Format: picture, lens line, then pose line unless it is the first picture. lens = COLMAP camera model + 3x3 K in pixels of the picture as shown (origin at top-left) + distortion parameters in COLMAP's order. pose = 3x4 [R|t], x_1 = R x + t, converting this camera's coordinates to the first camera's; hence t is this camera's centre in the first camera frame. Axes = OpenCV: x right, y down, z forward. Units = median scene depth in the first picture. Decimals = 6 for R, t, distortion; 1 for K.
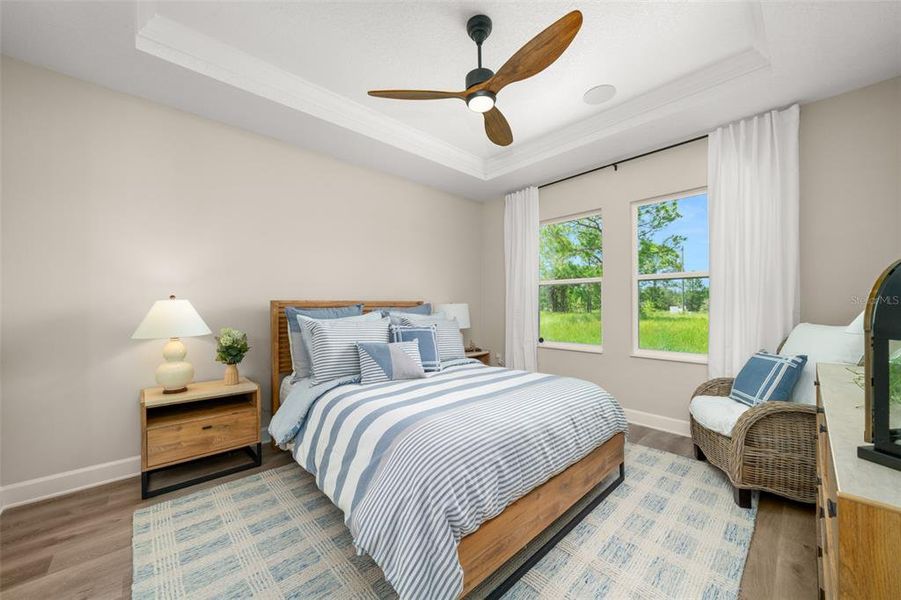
lens RADIAL K [[337.9, 0, 449.7], [0, 337.9, 307.3], [0, 0, 1]] dist [0.000181, 0.000014]
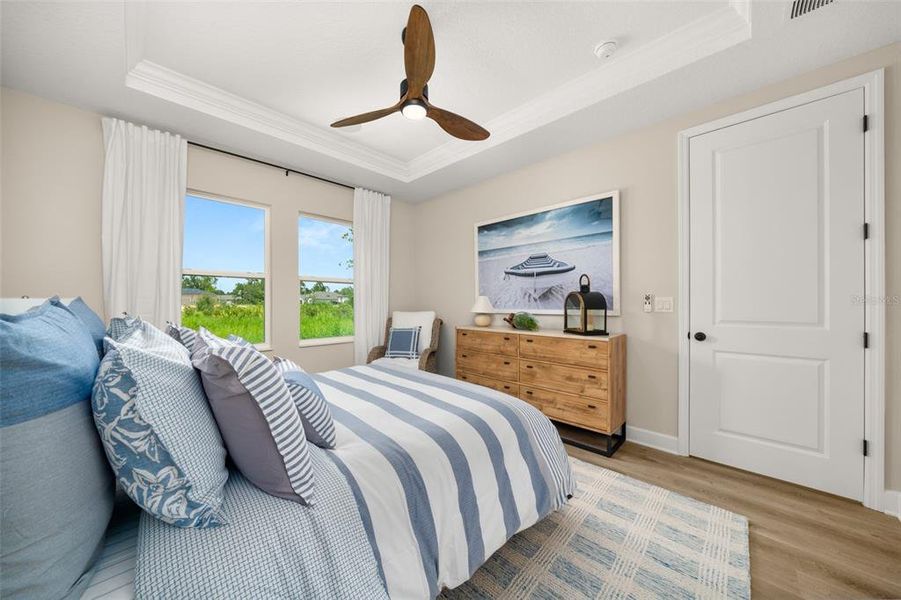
lens RADIAL K [[309.5, 0, 443.9], [0, 309.5, 302.4], [0, 0, 1]] dist [0.000113, 0.000003]
pose [[-0.048647, -0.000450, 0.998816, -0.597612], [0.004894, 0.999988, 0.000689, -0.003497], [-0.998804, 0.004922, -0.048644, 0.649907]]
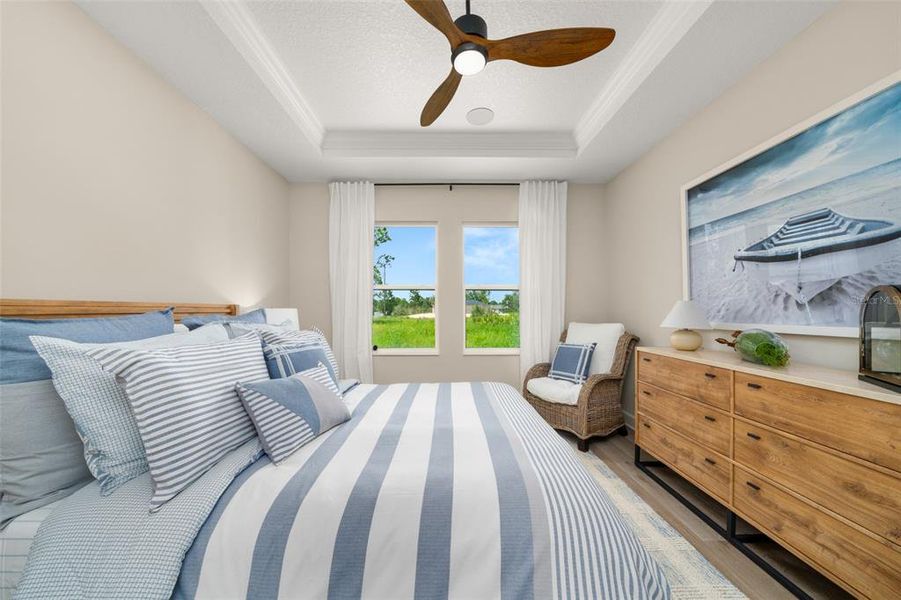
lens RADIAL K [[317.3, 0, 450.4], [0, 317.3, 312.1], [0, 0, 1]] dist [-0.000843, -0.000069]
pose [[0.665668, -0.003413, 0.746240, -0.345061], [0.005120, 0.999987, 0.000006, -0.002389], [-0.746230, 0.003817, 0.665677, 0.355949]]
